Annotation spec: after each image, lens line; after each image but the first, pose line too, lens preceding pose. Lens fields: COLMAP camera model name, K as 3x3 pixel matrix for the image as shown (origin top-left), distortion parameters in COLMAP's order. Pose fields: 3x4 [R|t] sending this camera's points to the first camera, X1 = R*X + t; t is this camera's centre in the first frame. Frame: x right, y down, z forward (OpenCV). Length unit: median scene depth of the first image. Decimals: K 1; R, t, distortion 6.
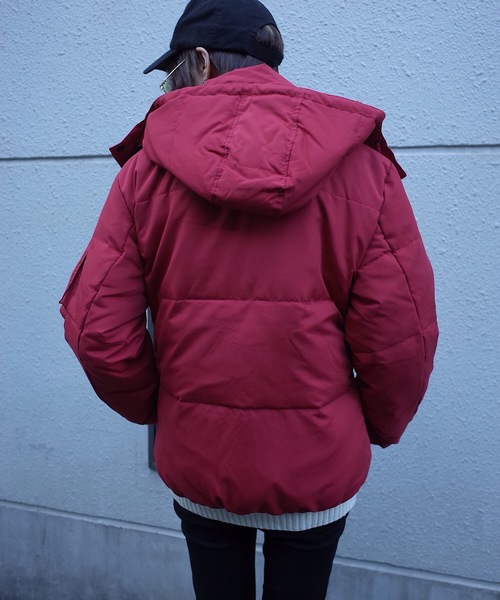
lens RADIAL K [[615.0, 0, 247.6], [0, 615.0, 289.7], [0, 0, 1]] dist [-0.041154, 0.041531]
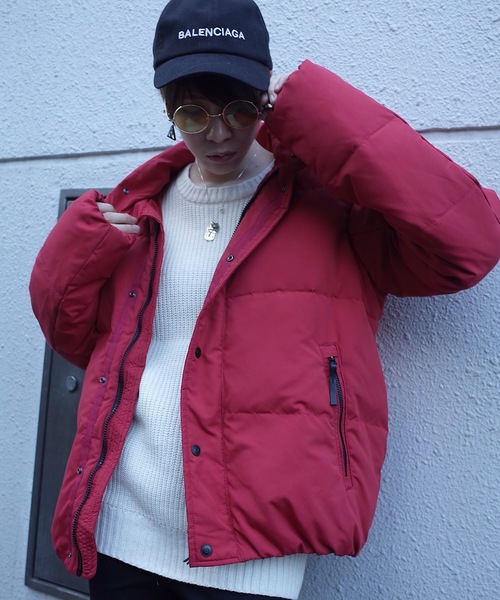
lens RADIAL K [[708.2, 0, 250.1], [0, 708.2, 311.9], [0, 0, 1]] dist [-0.042709, 0.043964]
pose [[0.976645, 0.060548, -0.206150, 0.288018], [-0.086464, 0.989108, -0.119119, 0.062093], [0.196692, 0.134162, 0.971243, 0.259106]]
